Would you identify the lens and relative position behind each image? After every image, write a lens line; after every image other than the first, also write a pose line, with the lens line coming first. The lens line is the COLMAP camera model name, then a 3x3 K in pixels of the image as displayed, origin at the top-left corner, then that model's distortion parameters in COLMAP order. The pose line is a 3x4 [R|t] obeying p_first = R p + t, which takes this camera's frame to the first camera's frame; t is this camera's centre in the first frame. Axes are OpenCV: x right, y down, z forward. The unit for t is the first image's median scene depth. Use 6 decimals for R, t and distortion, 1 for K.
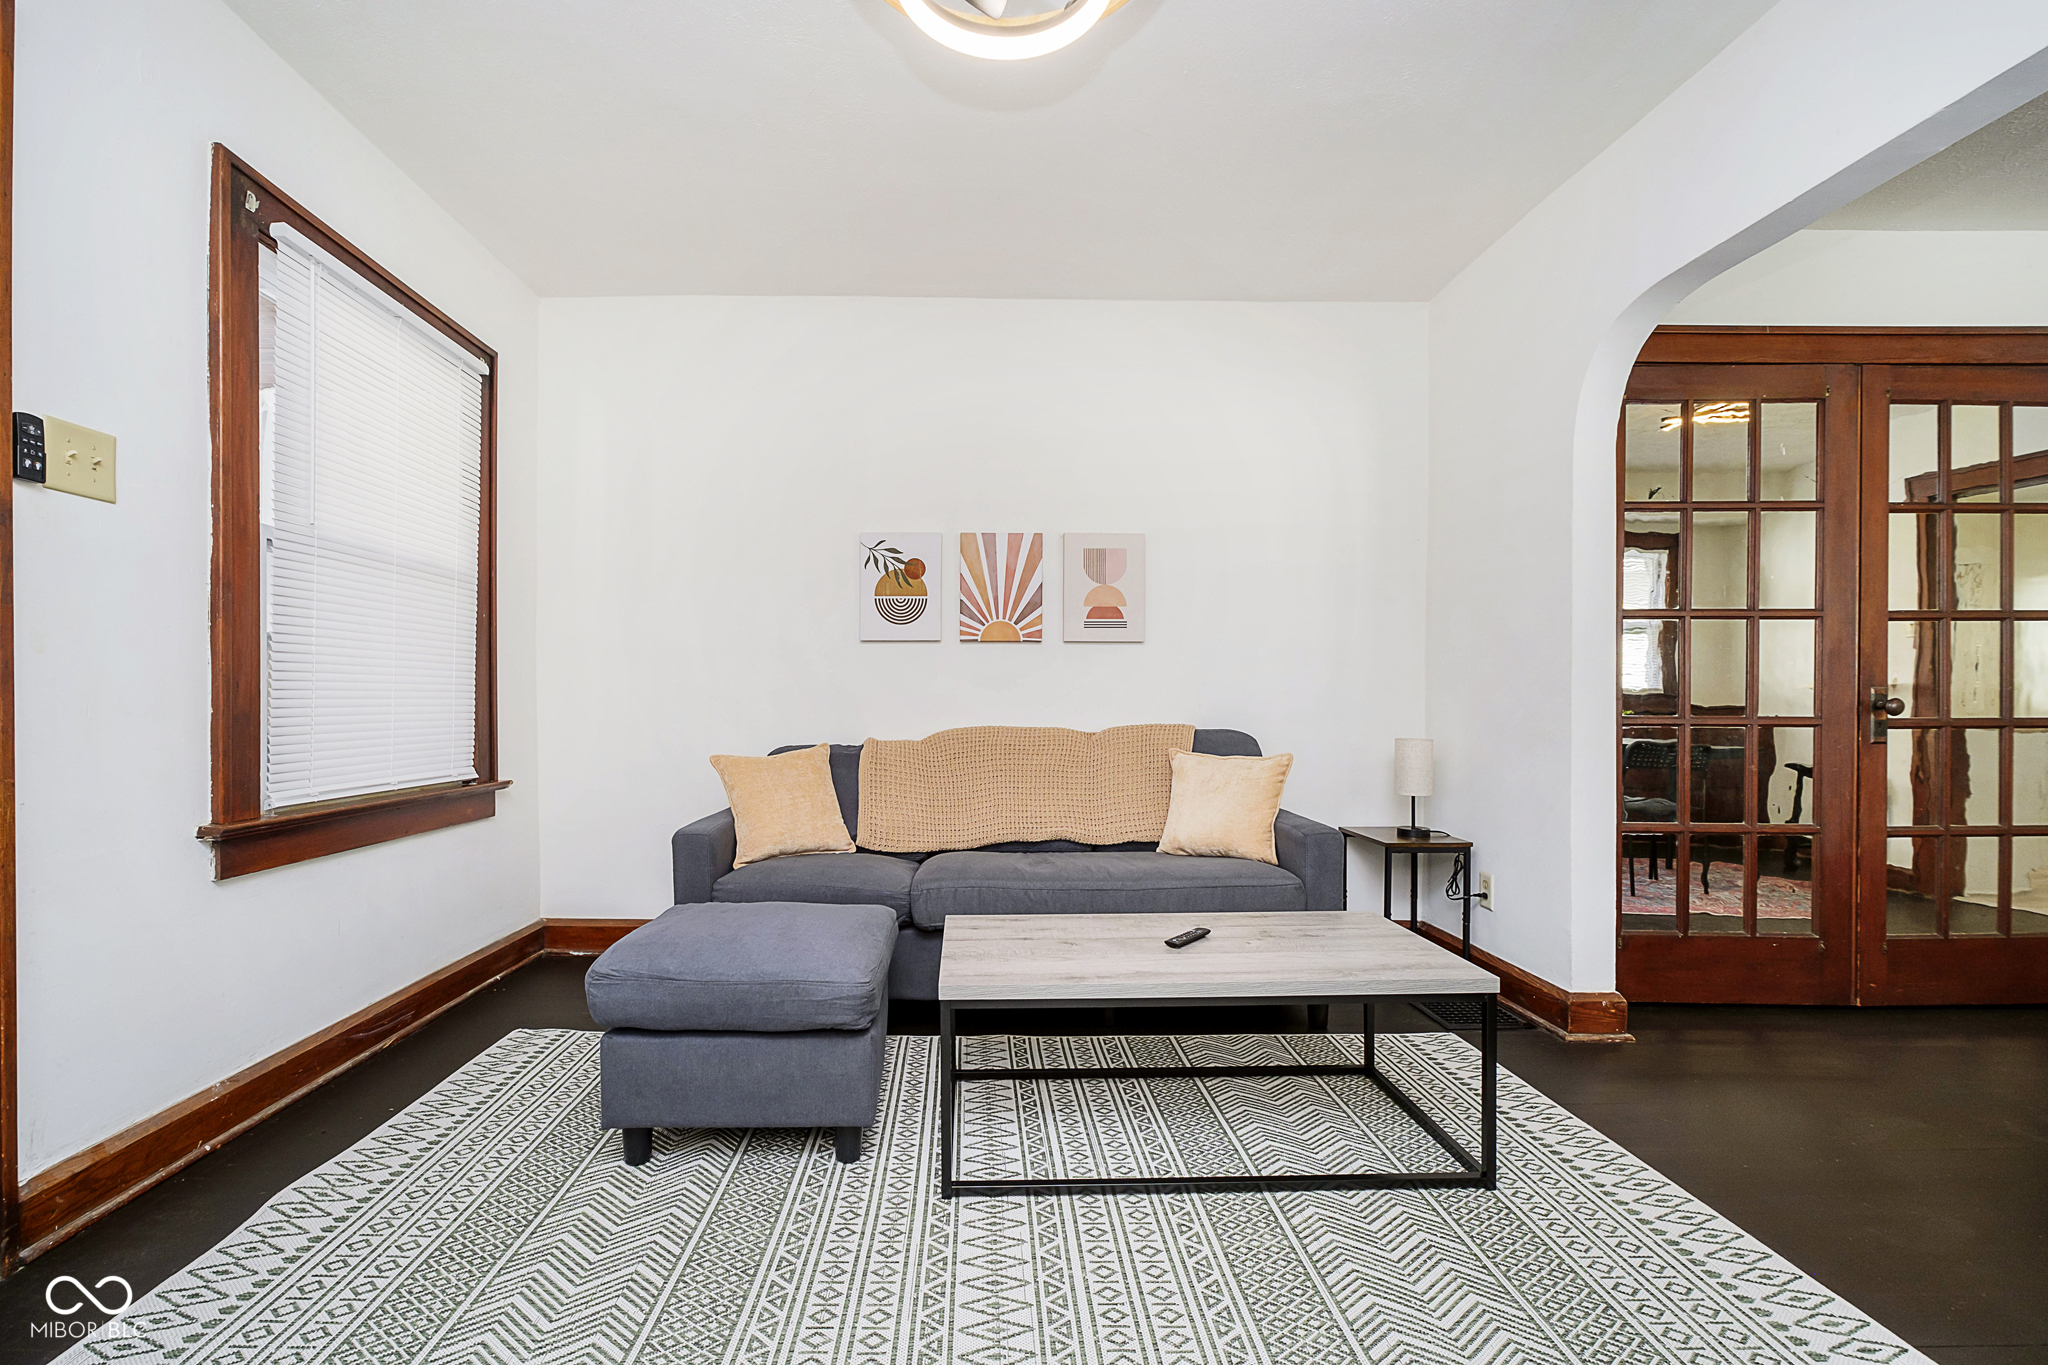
lens RADIAL K [[878.0, 0, 978.9], [0, 878.0, 709.4], [0, 0, 1]] dist [-0.026728, 0.012073]
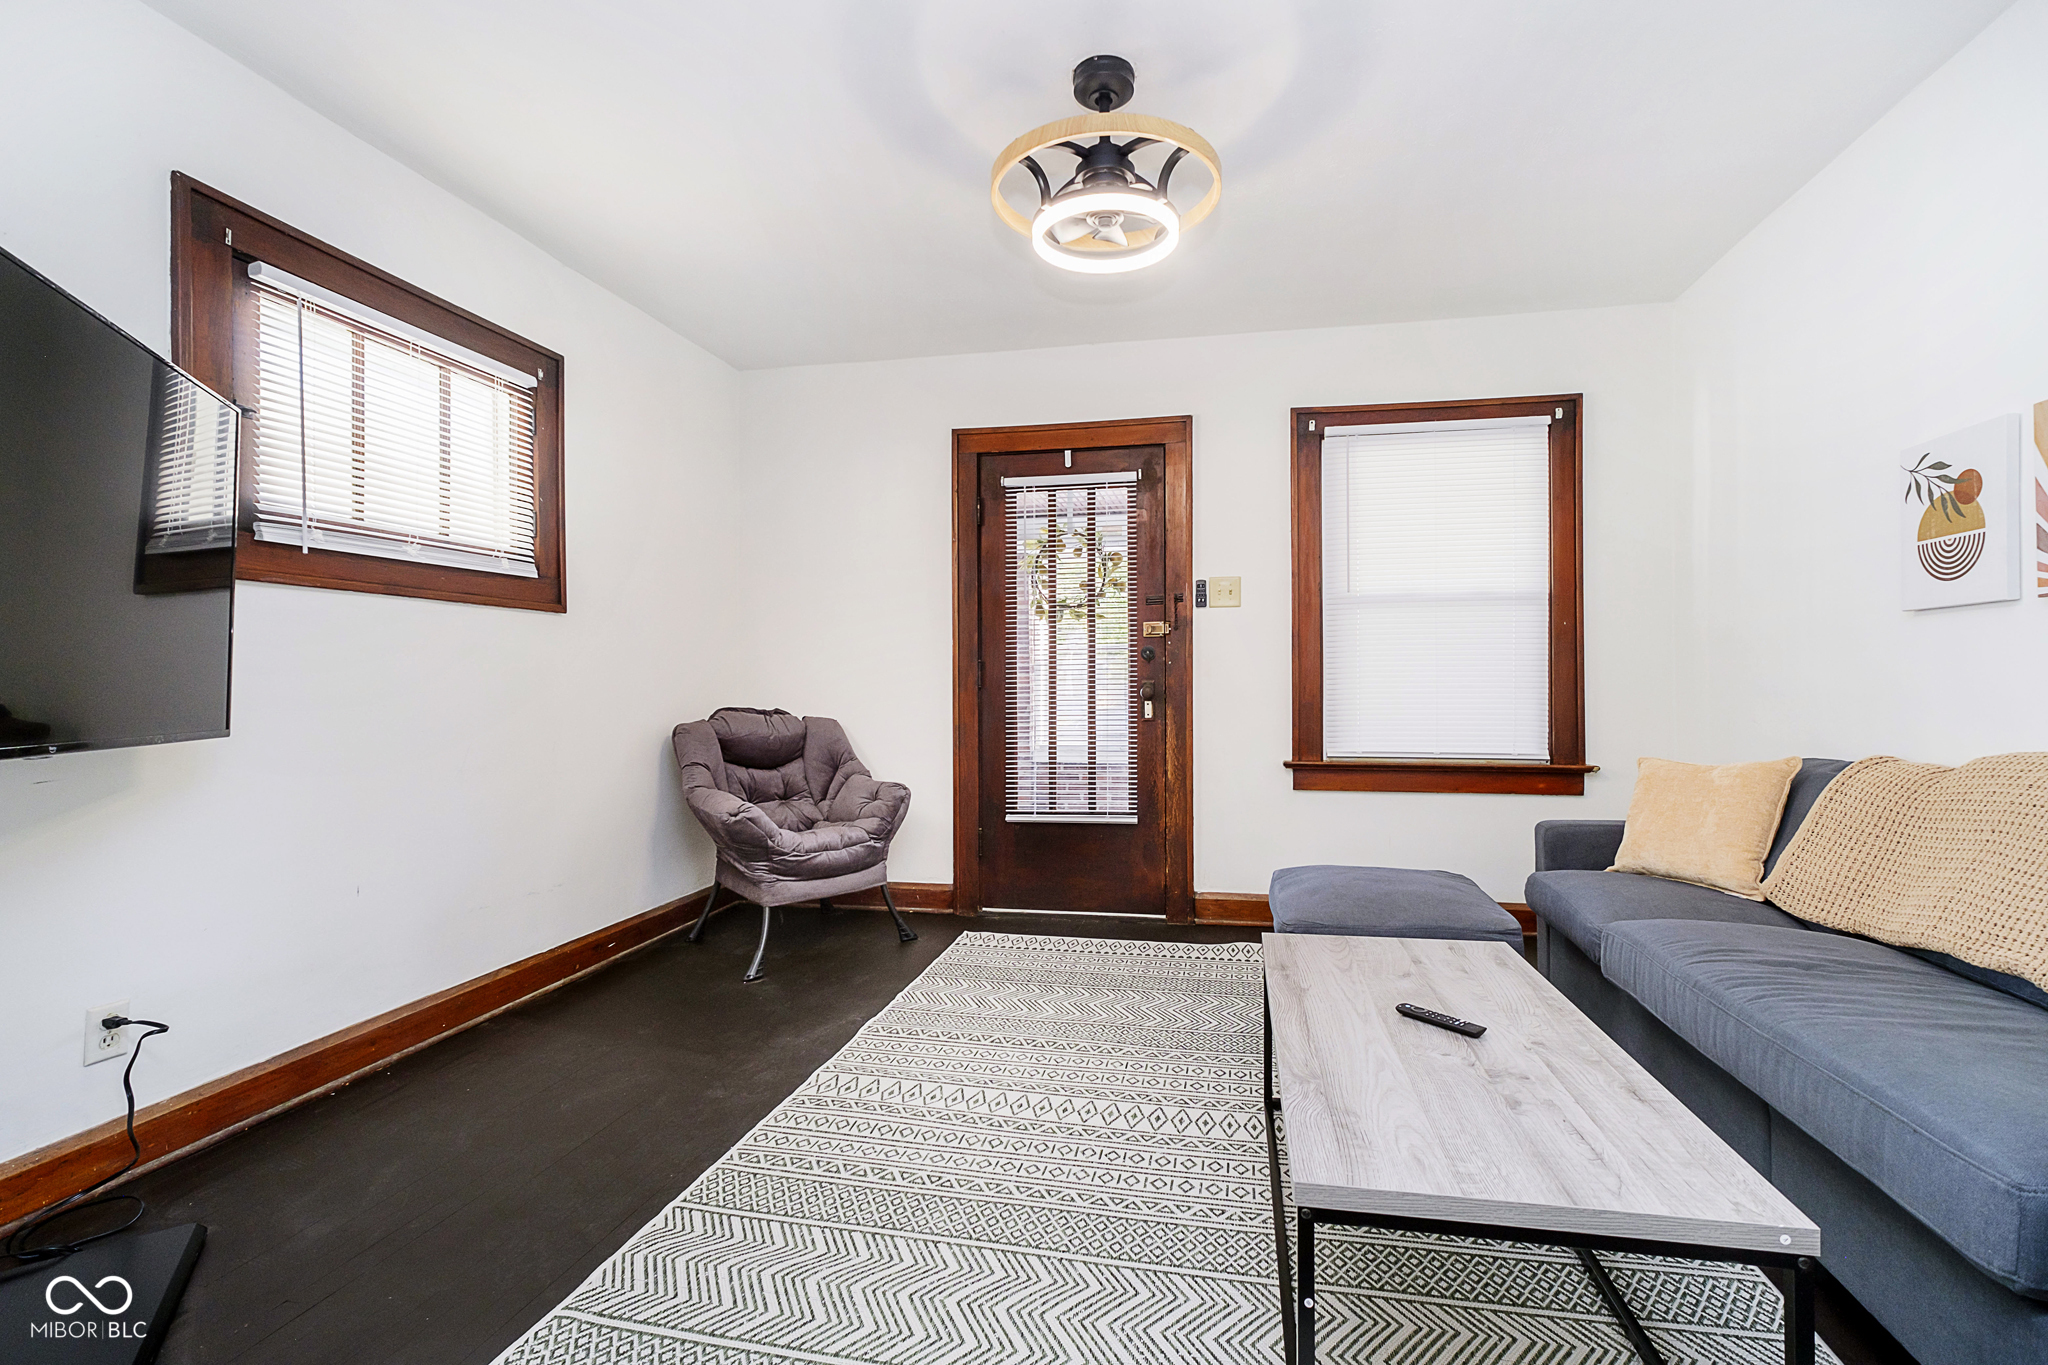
lens RADIAL K [[873.7, 0, 1082.0], [0, 873.7, 681.8], [0, 0, 1]] dist [-0.002710, -0.000061]
pose [[-0.169448, -0.001749, -0.985538, 0.704859], [0.000932, 0.999998, -0.001935, -0.025380], [0.985539, -0.001247, -0.169446, 0.545497]]
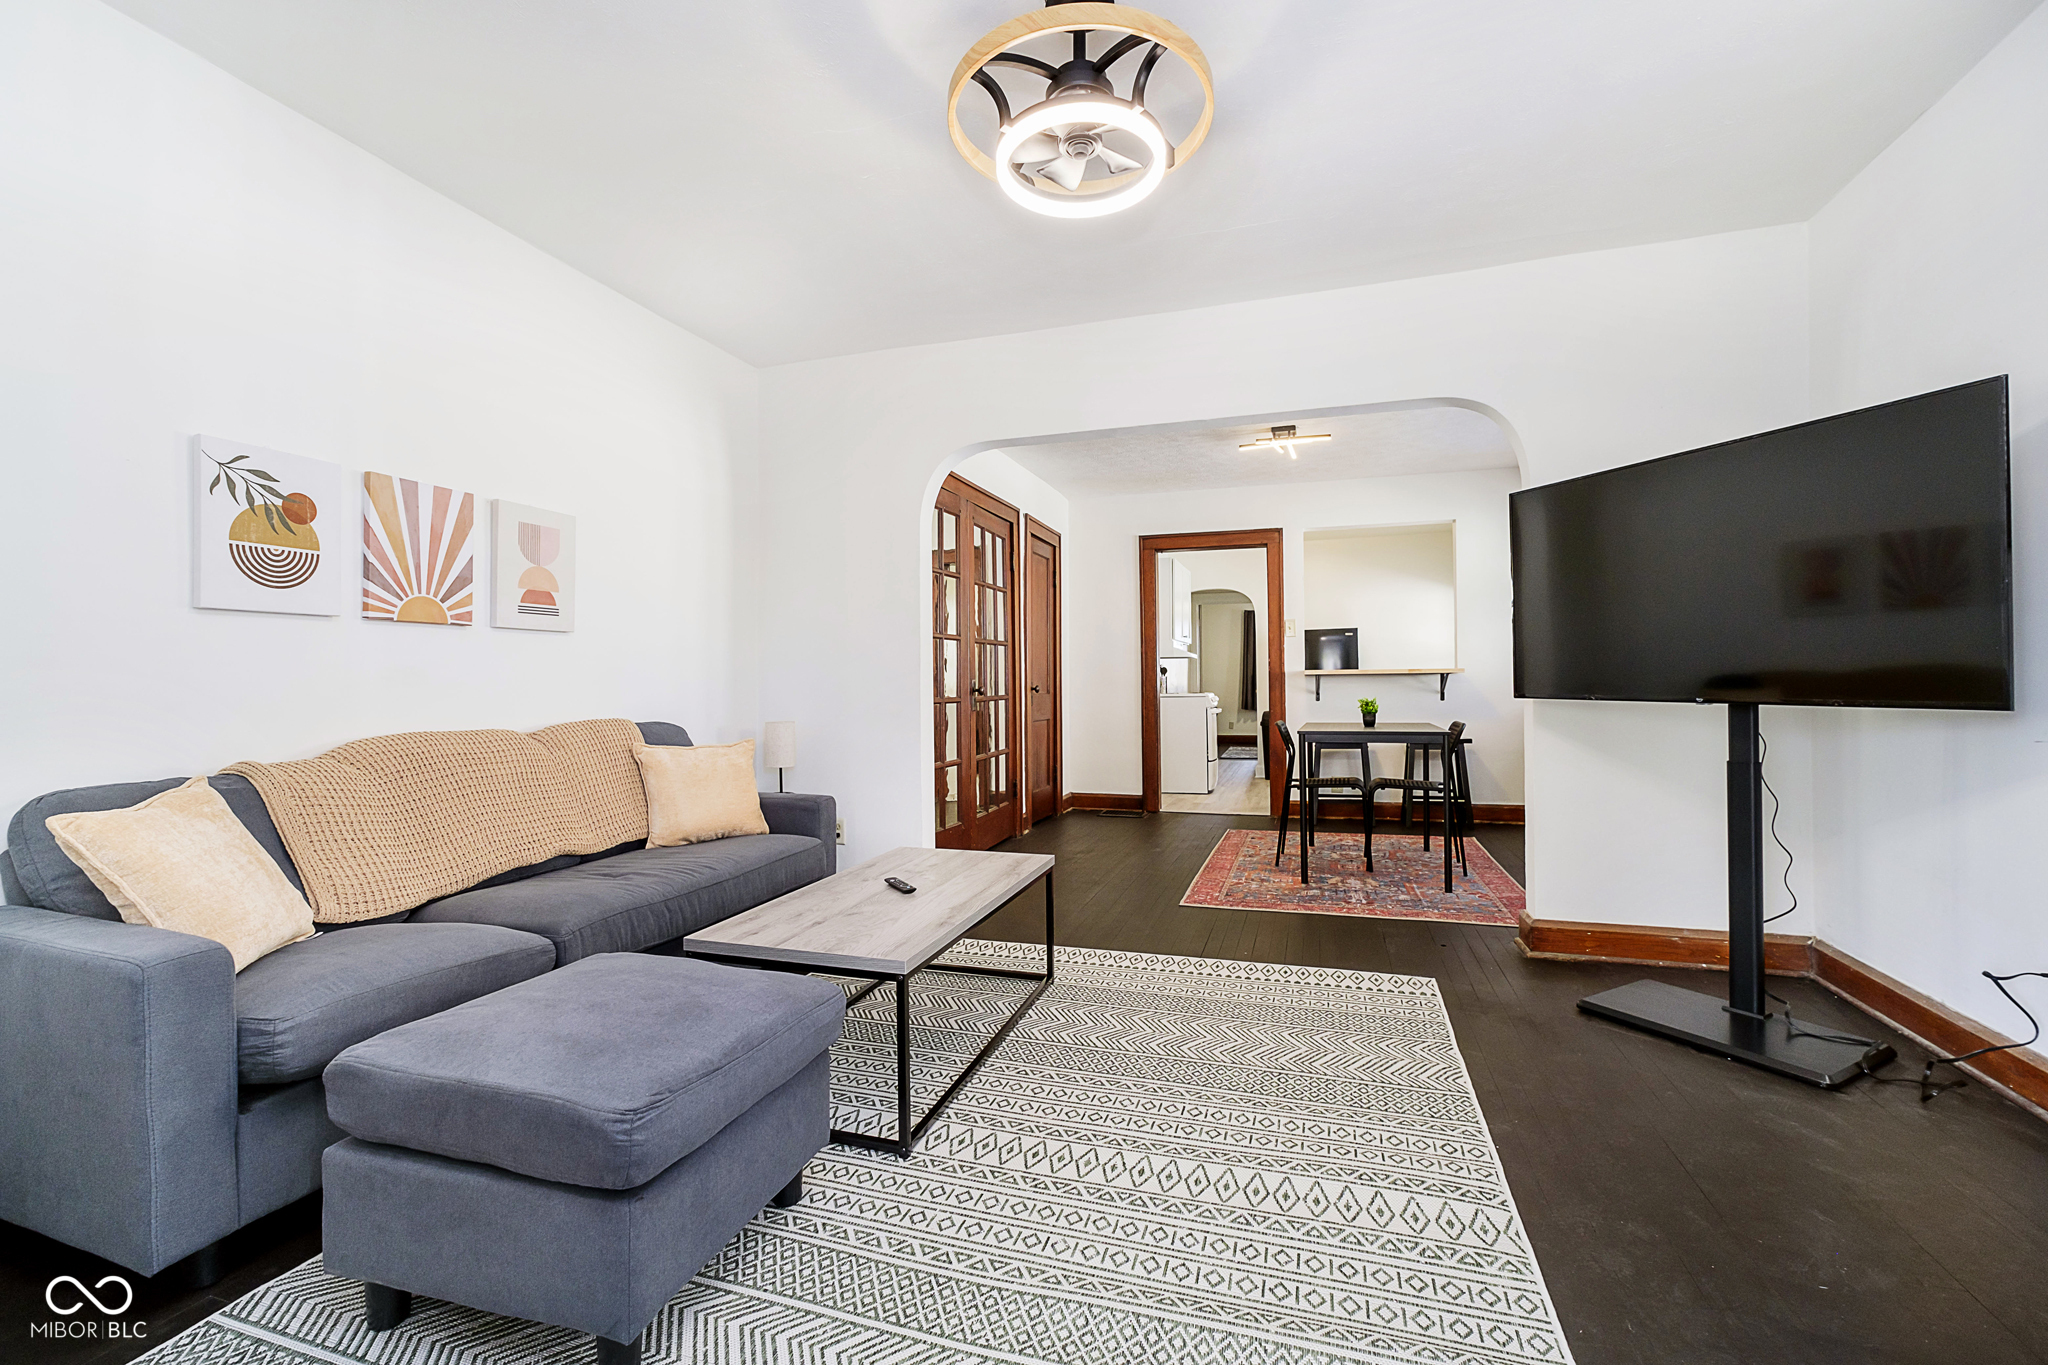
lens RADIAL K [[865.5, 0, 1001.2], [0, 865.5, 684.8], [0, 0, 1]] dist [-0.024245, 0.017178]
pose [[0.341845, -0.008655, 0.939716, -0.570077], [0.023086, 0.999733, 0.000810, -0.013158], [-0.939473, 0.021417, 0.341954, 0.293827]]
